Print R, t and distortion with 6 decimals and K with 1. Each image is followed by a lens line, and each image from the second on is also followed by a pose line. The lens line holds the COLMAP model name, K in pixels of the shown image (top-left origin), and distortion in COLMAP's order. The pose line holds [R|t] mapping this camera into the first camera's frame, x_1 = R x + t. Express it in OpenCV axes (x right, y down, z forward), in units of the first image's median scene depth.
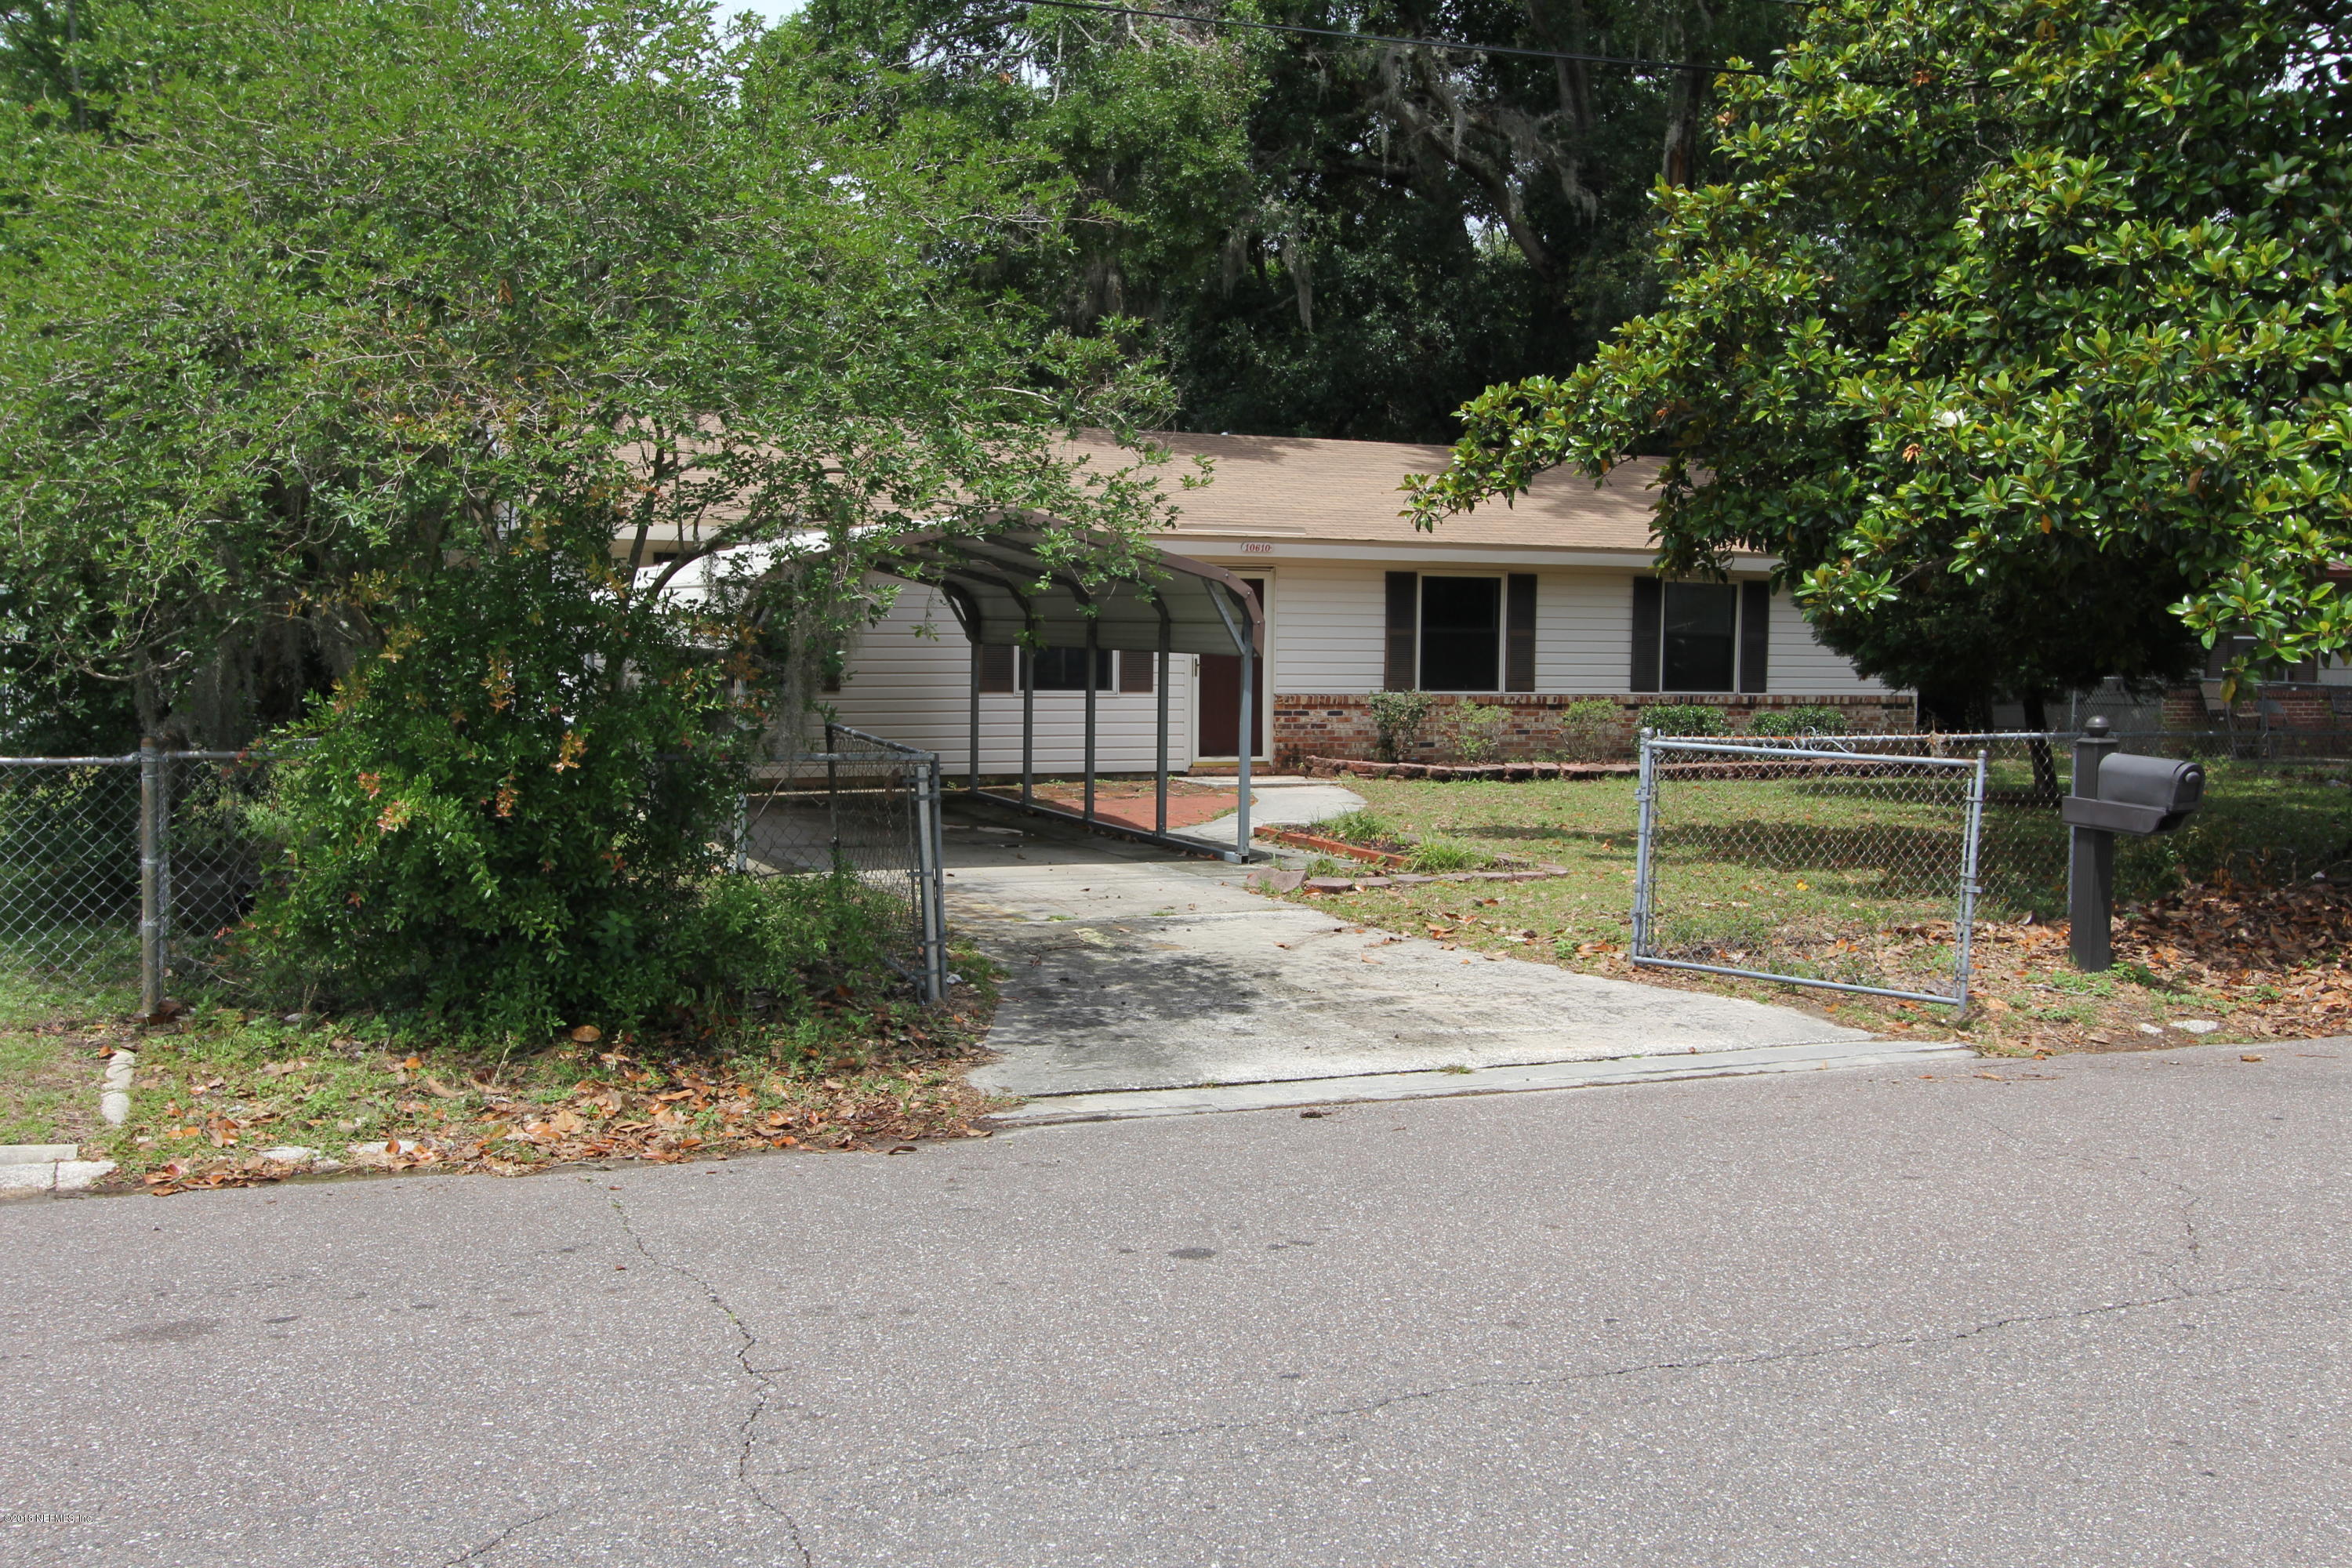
lens RADIAL K [[2281.0, 0, 1159.0], [0, 2281.0, 780.8], [0, 0, 1]] dist [0.046827, 0.000000]
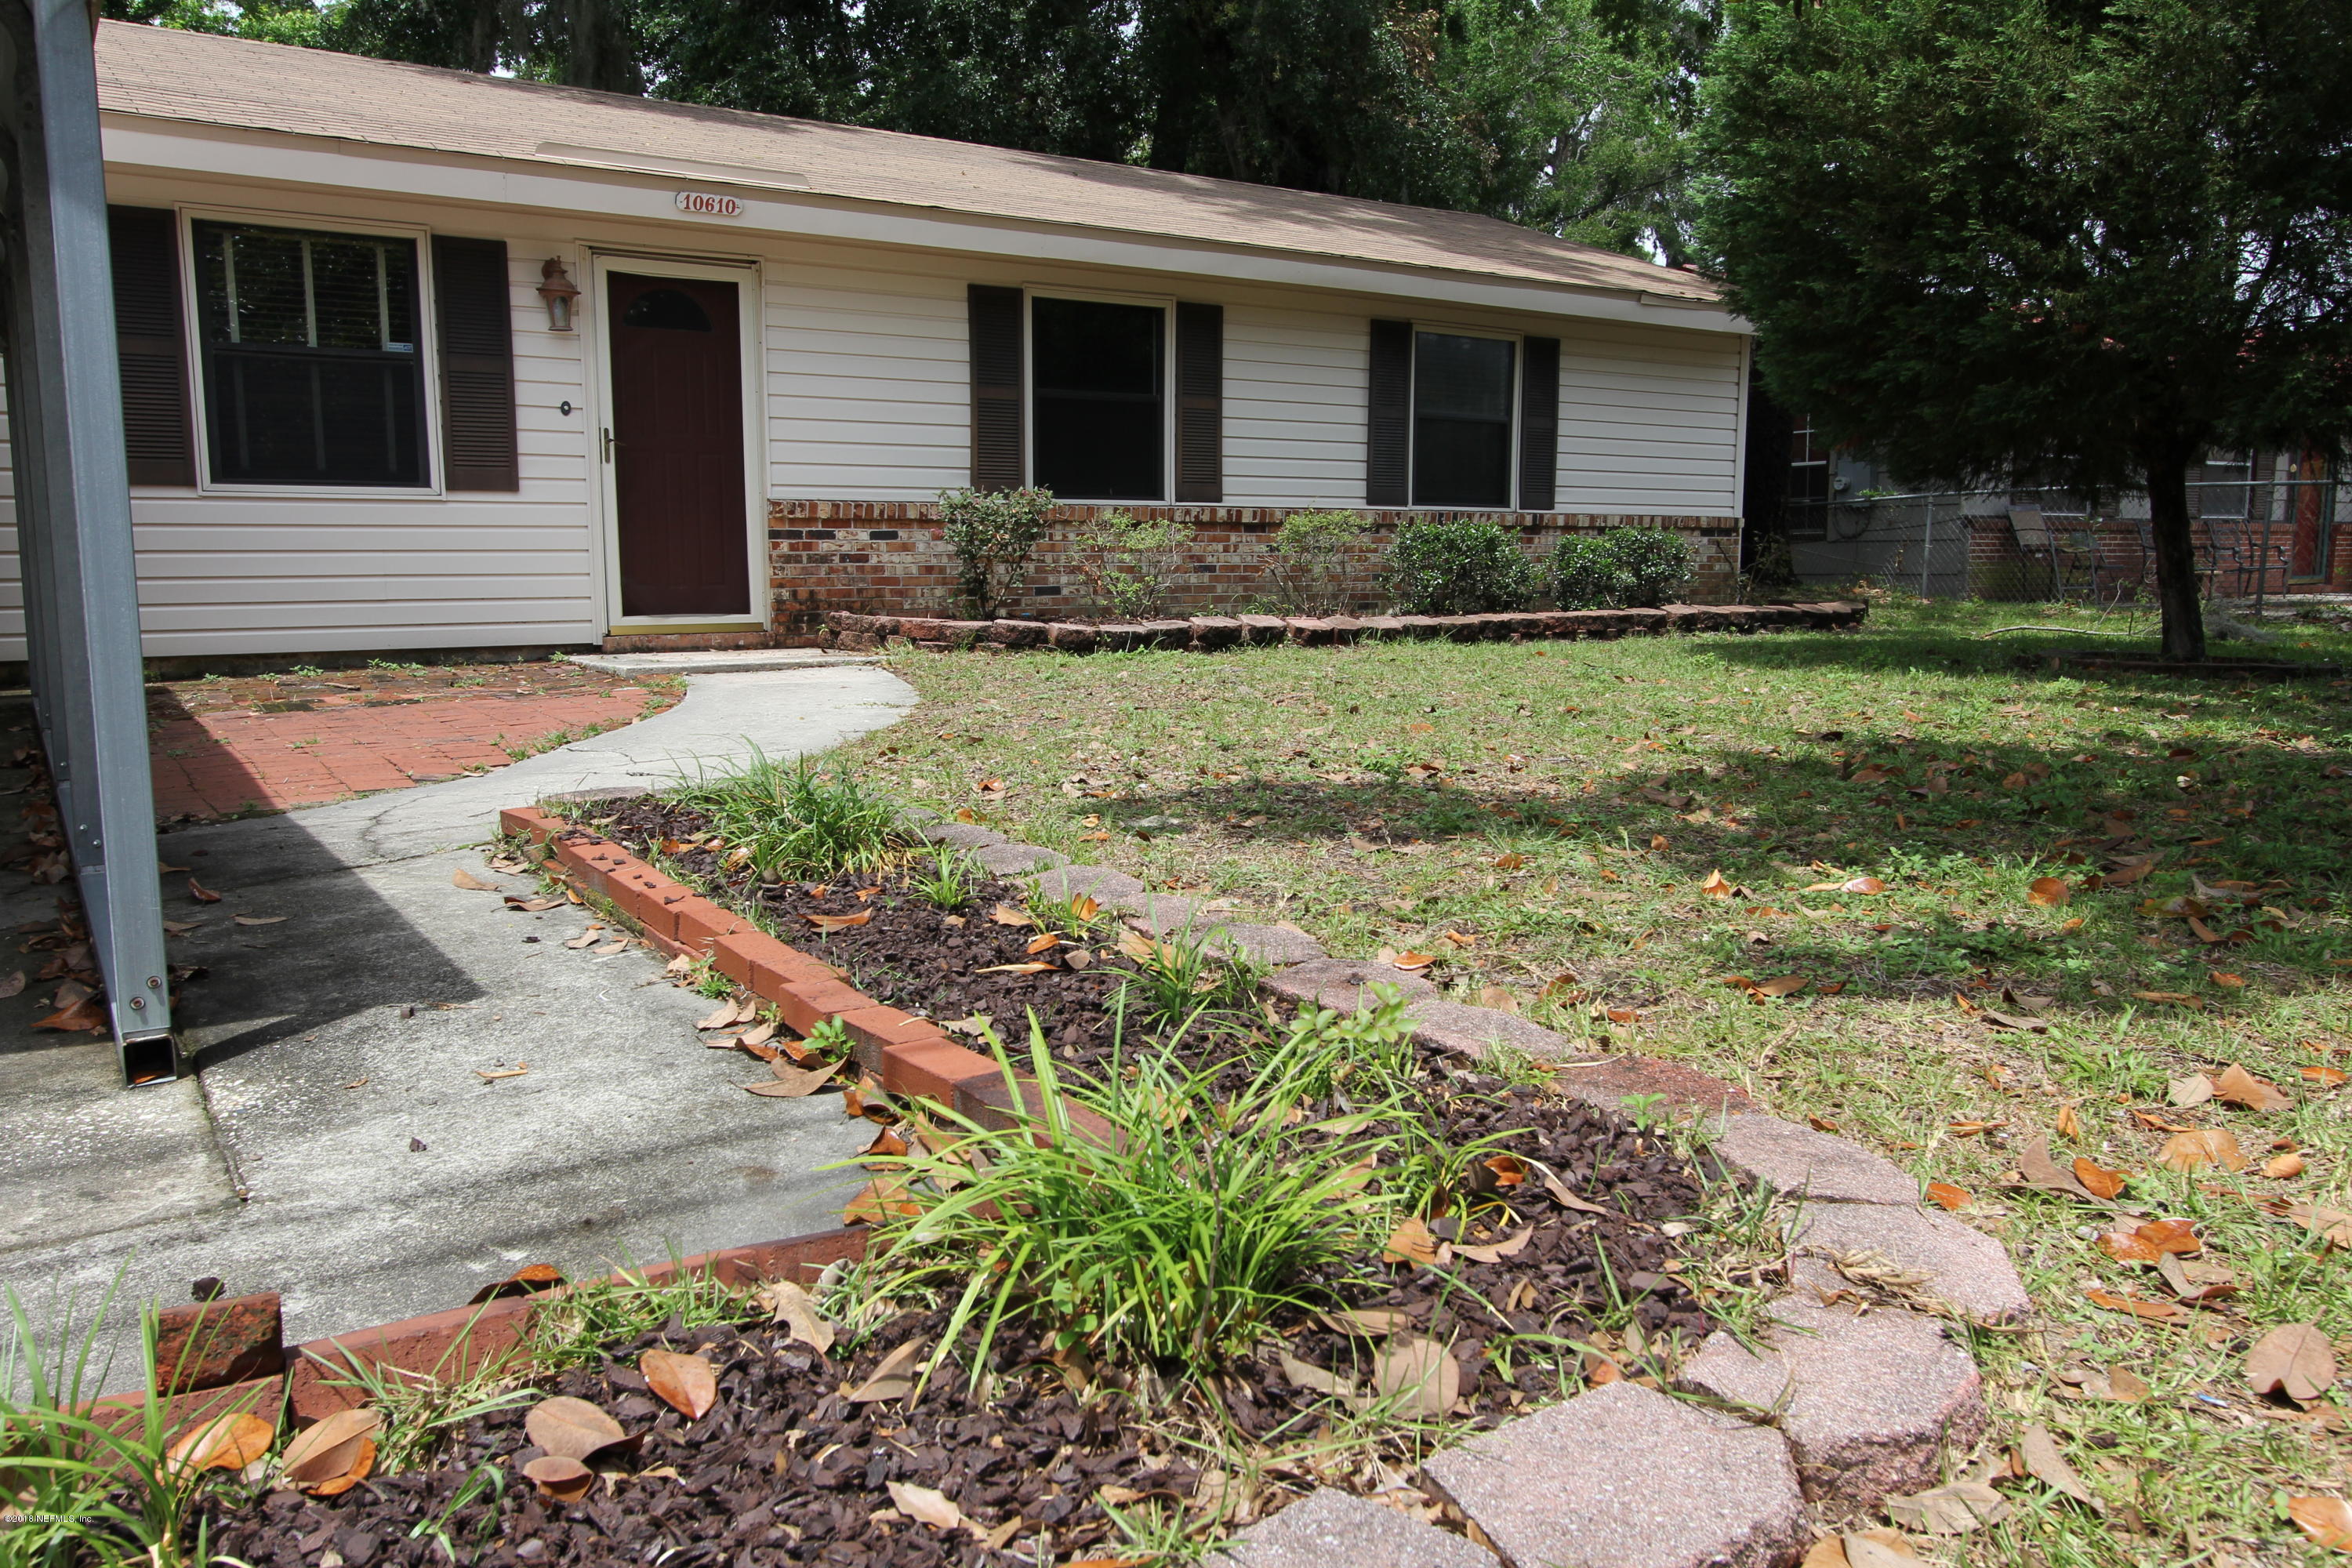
lens RADIAL K [[1732.9, 0, 1189.3], [0, 1732.9, 790.1], [0, 0, 1]] dist [-0.008396, 0.003986]
pose [[0.980795, -0.035787, 0.191731, 0.067471], [0.020765, 0.996595, 0.079797, 0.000413], [-0.193934, -0.074283, 0.978198, 0.568902]]
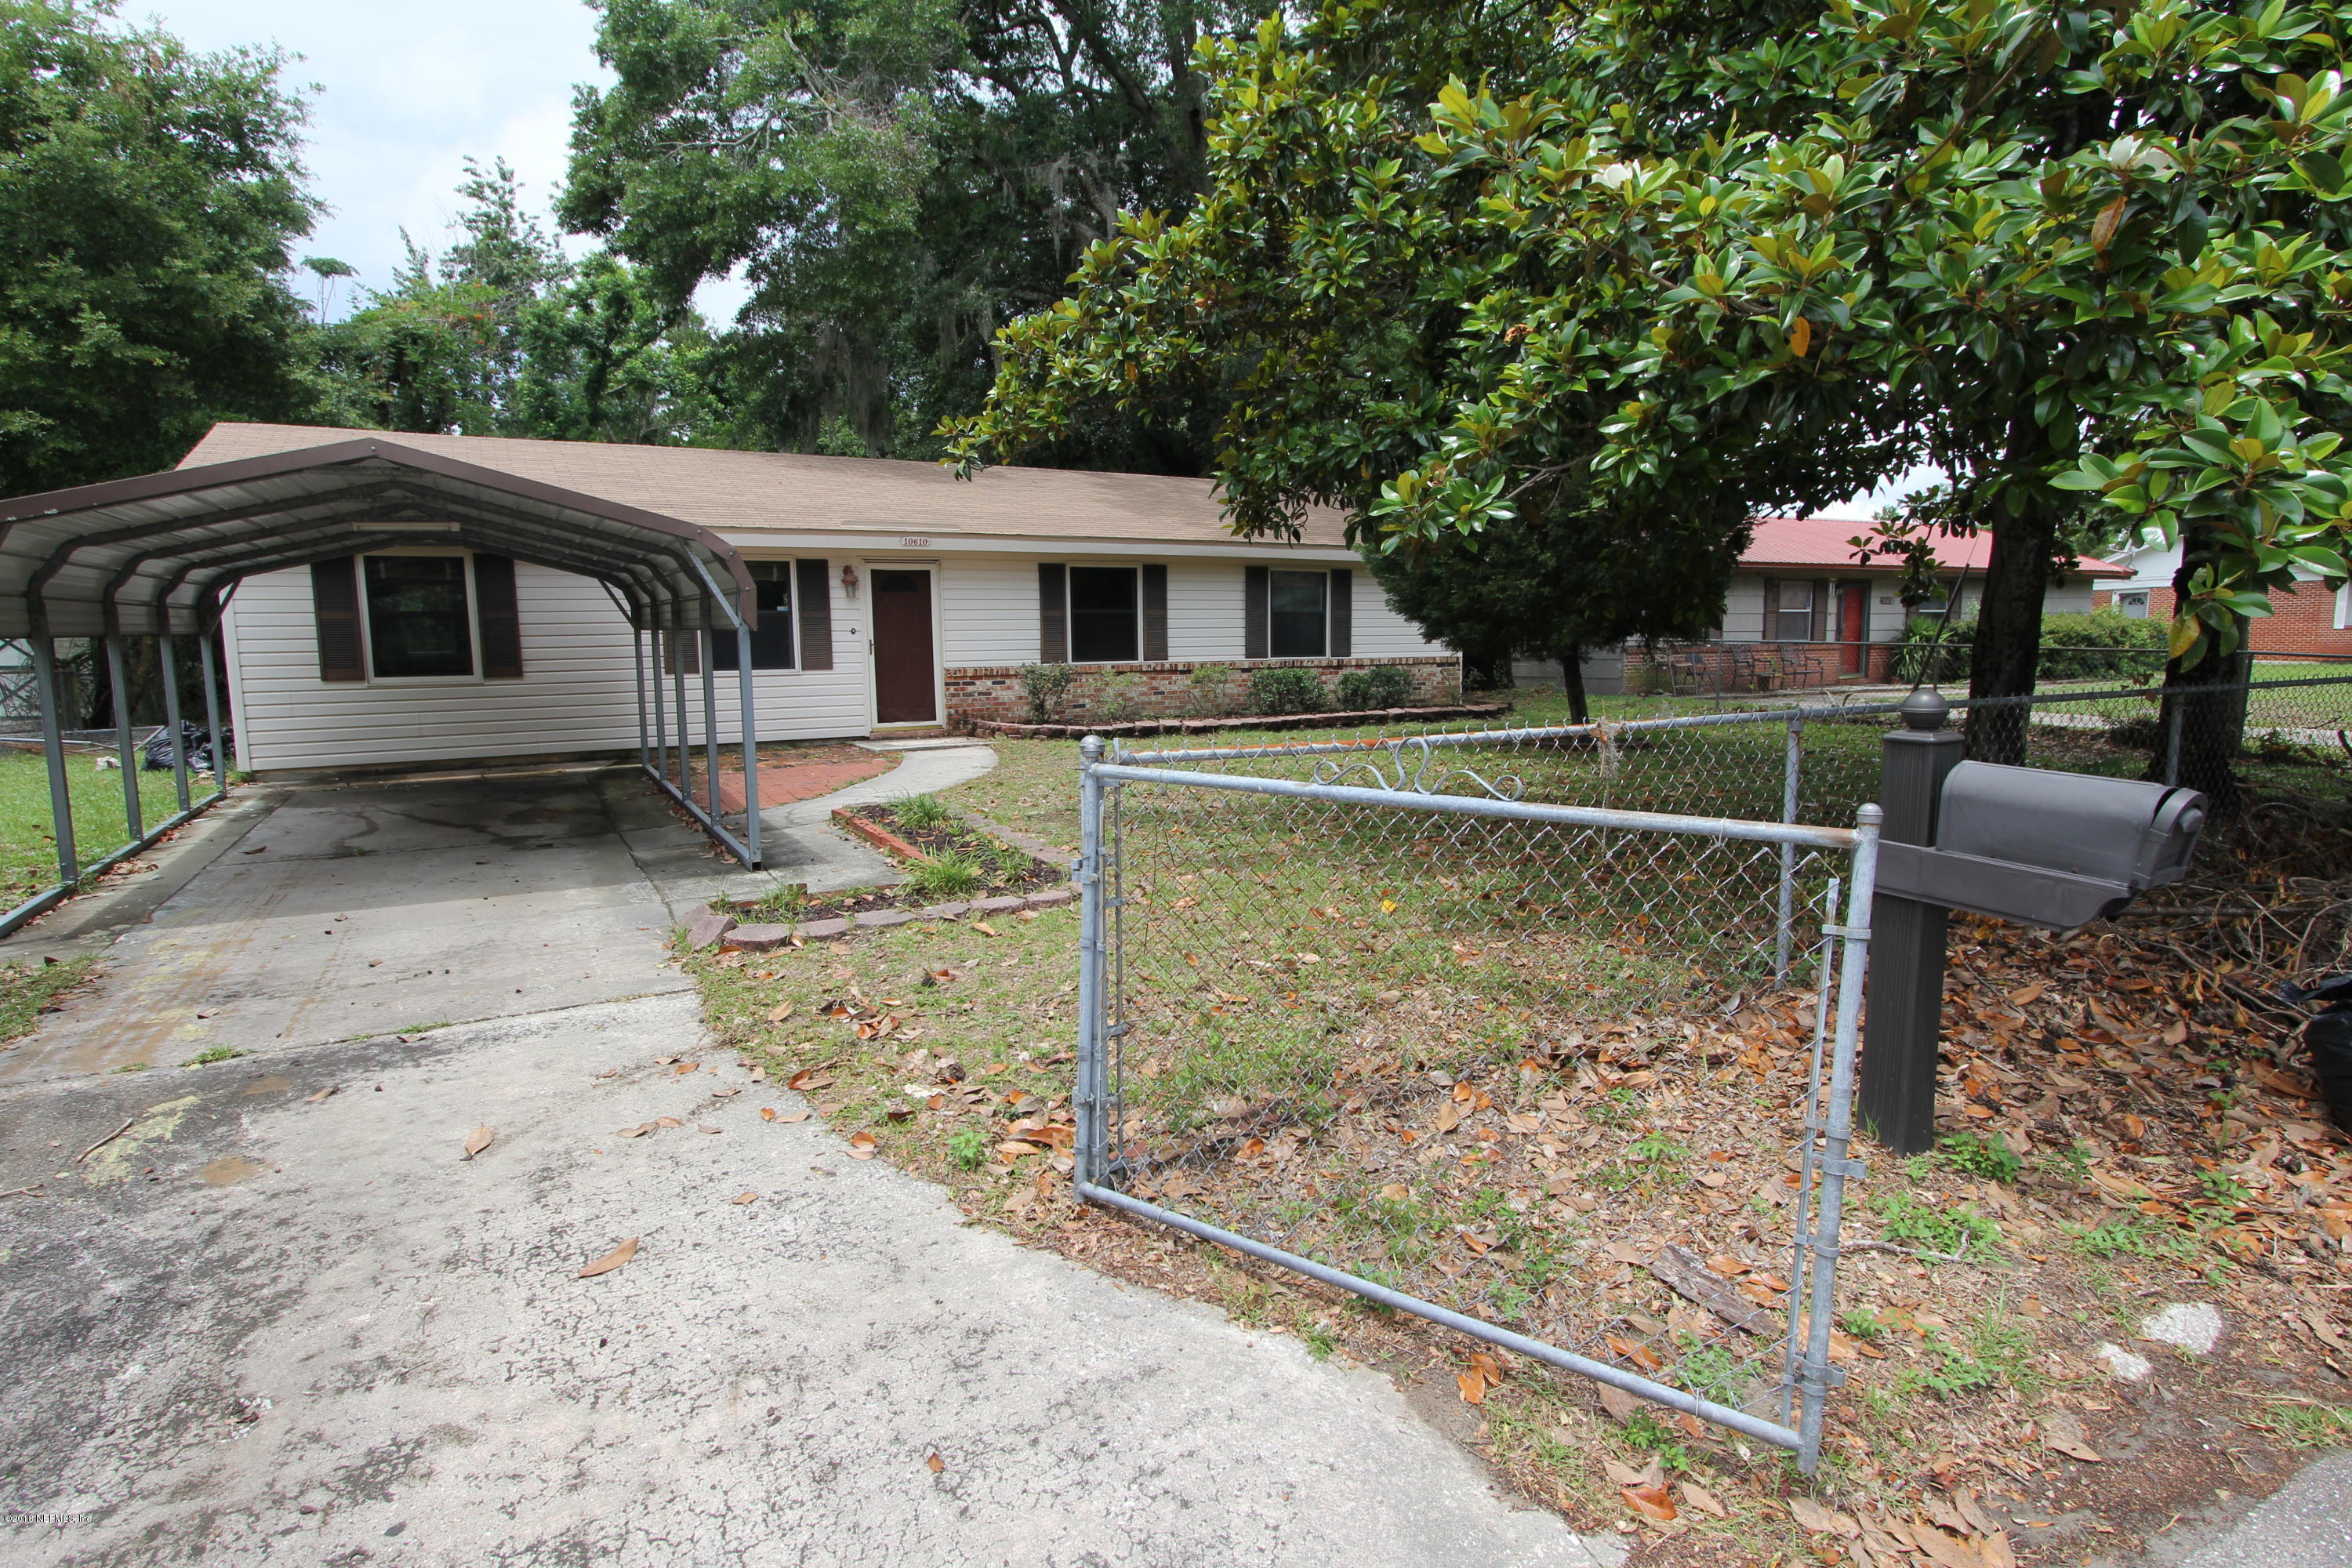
lens RADIAL K [[1208.5, 0, 1173.5], [0, 1208.5, 778.6], [0, 0, 1]] dist [0.002324, -0.000035]
pose [[0.993735, -0.035851, 0.105860, 0.100146], [0.029702, 0.997810, 0.059101, -0.014253], [-0.107747, -0.055587, 0.992623, 0.361679]]
